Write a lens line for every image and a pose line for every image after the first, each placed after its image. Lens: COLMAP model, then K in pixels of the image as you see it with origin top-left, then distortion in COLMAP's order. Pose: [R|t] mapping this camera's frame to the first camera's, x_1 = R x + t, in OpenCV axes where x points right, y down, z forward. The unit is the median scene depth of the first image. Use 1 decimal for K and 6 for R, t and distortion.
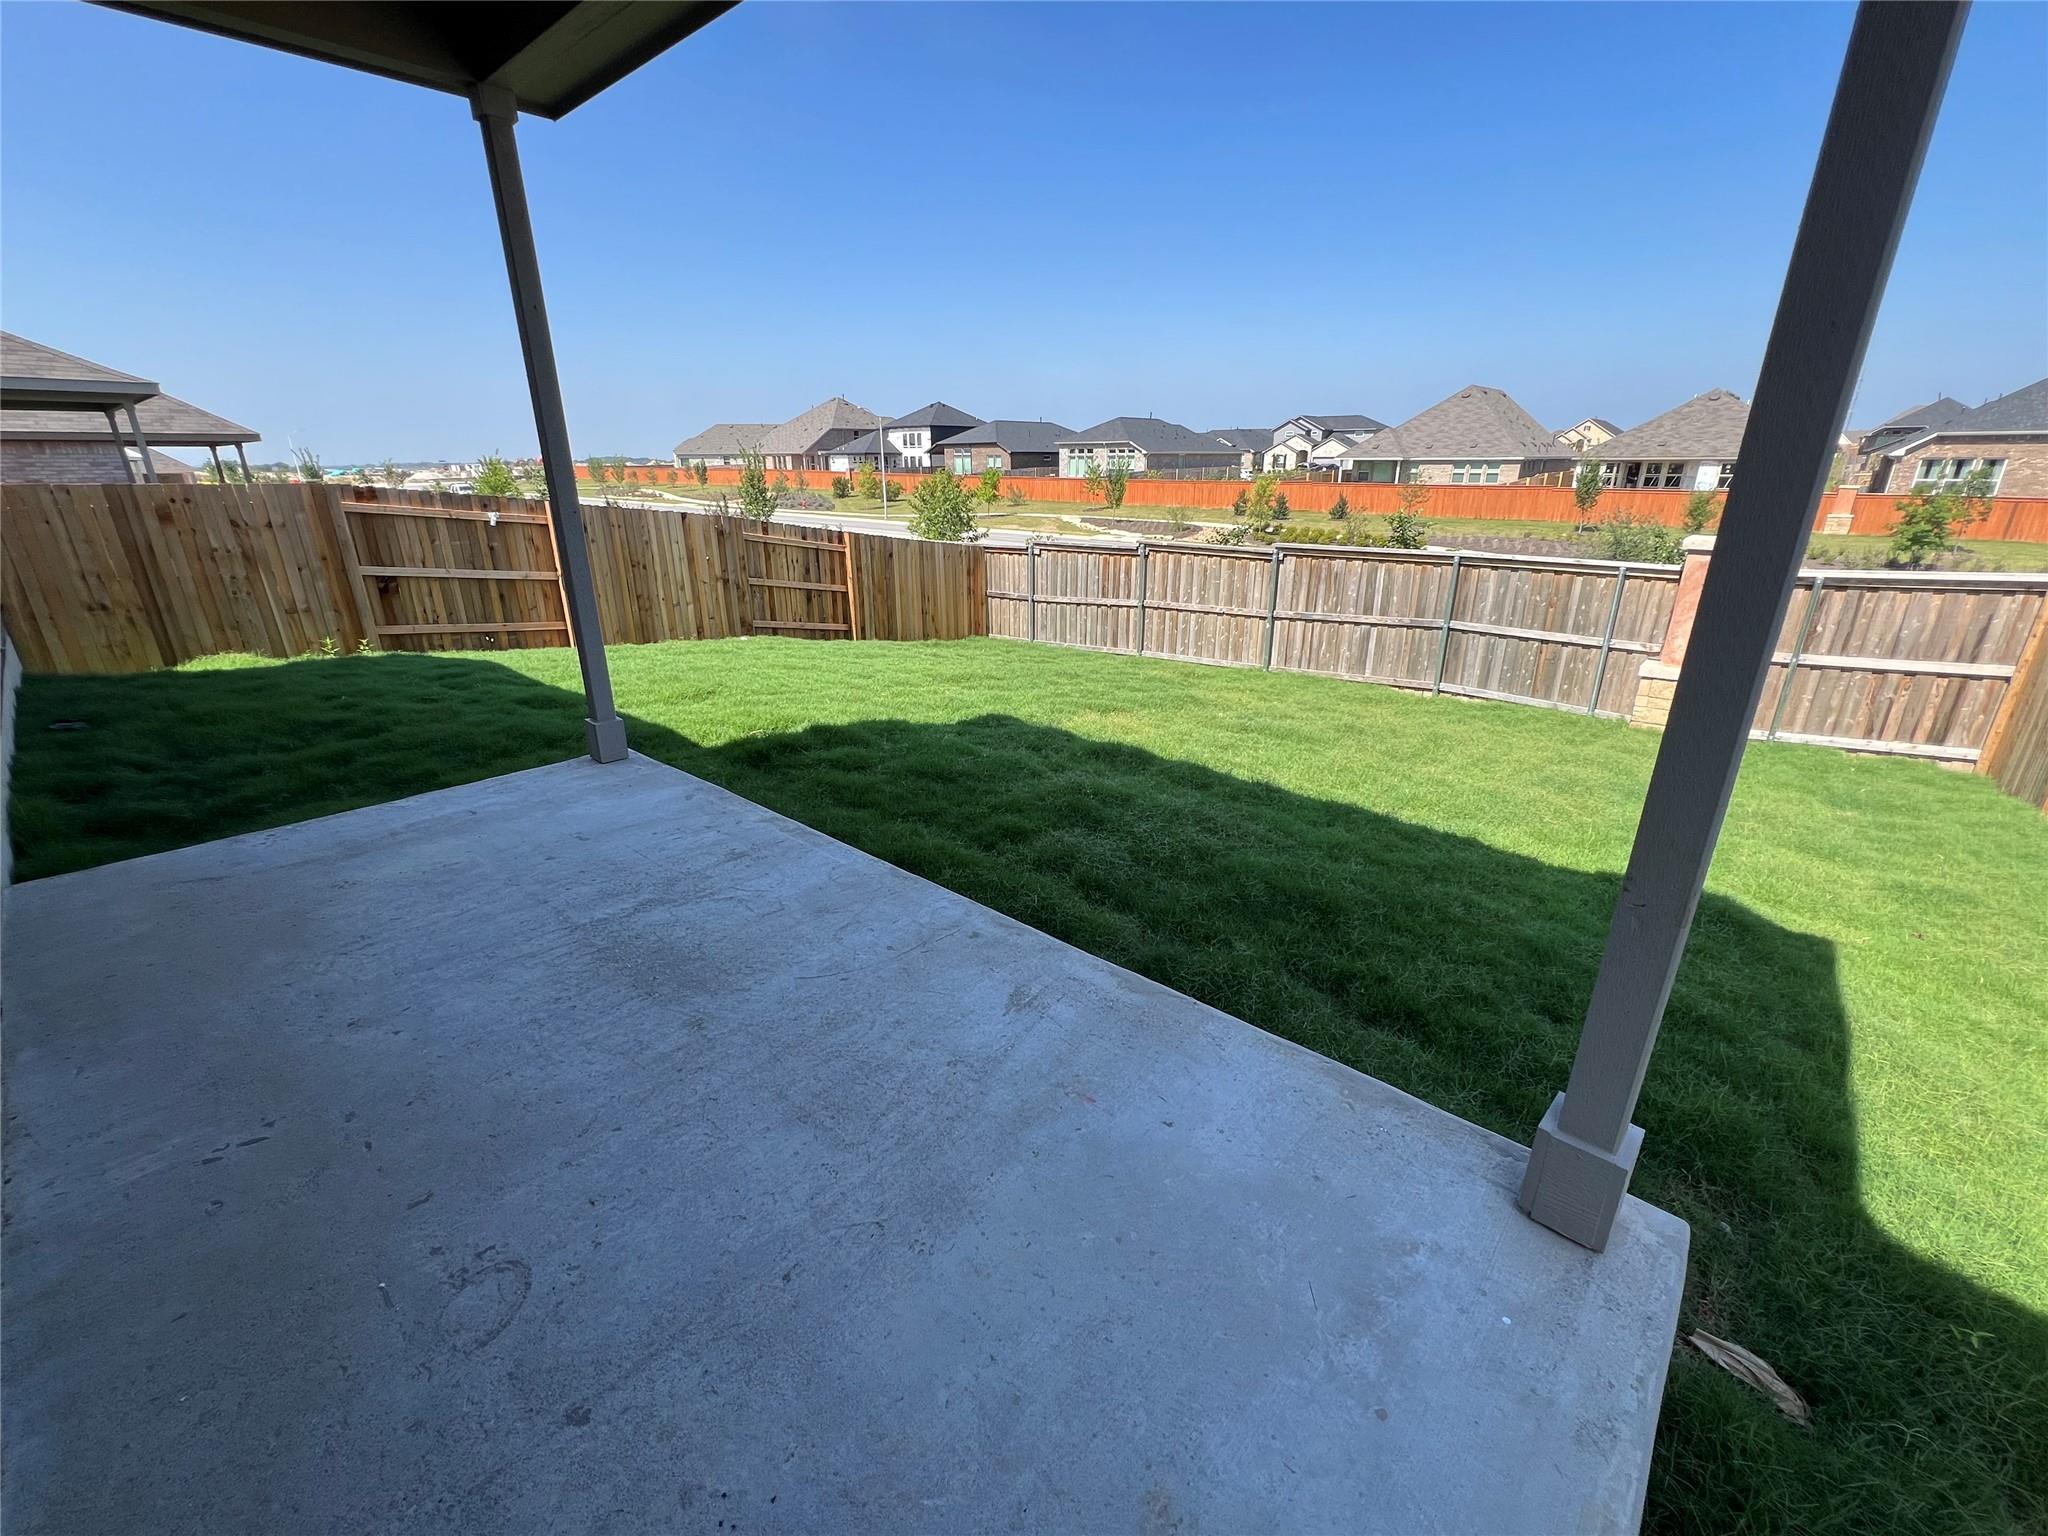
lens RADIAL K [[862.7, 0, 1018.3], [0, 862.7, 770.4], [0, 0, 1]] dist [-0.001329, -0.000080]
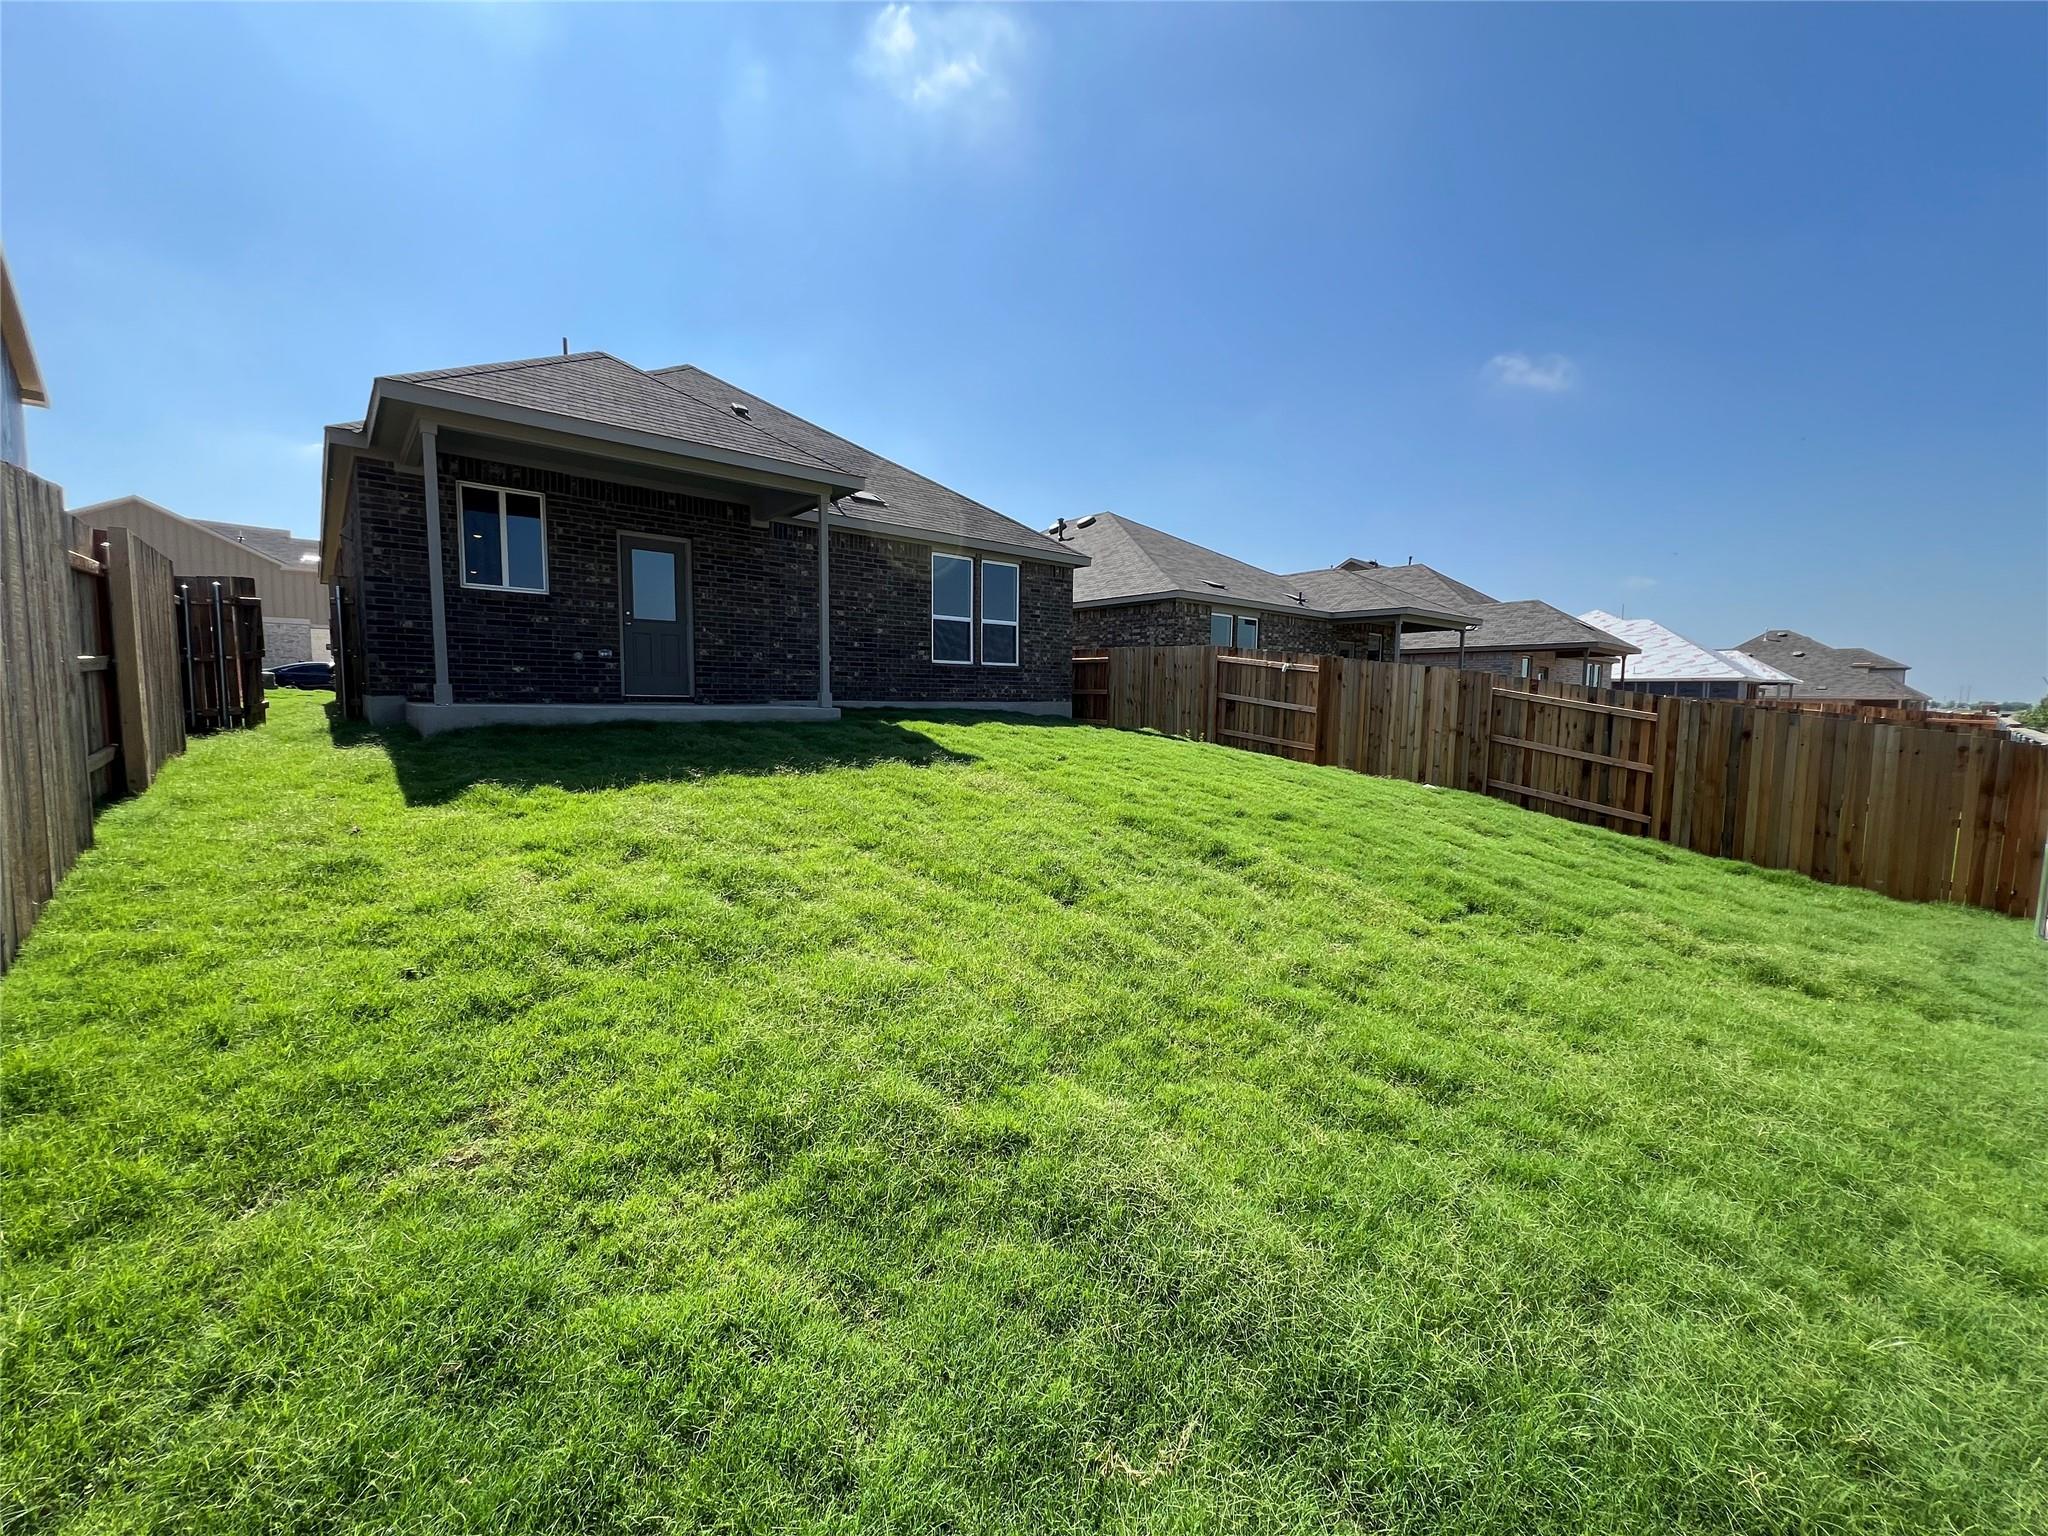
lens RADIAL K [[827.8, 0, 1023.0], [0, 827.8, 772.8], [0, 0, 1]] dist [-0.000386, -0.000011]
pose [[-0.124006, 0.086775, -0.988480, 0.617964], [-0.352233, 0.927446, 0.125605, -0.108458], [0.927661, 0.363751, -0.084444, 0.570761]]
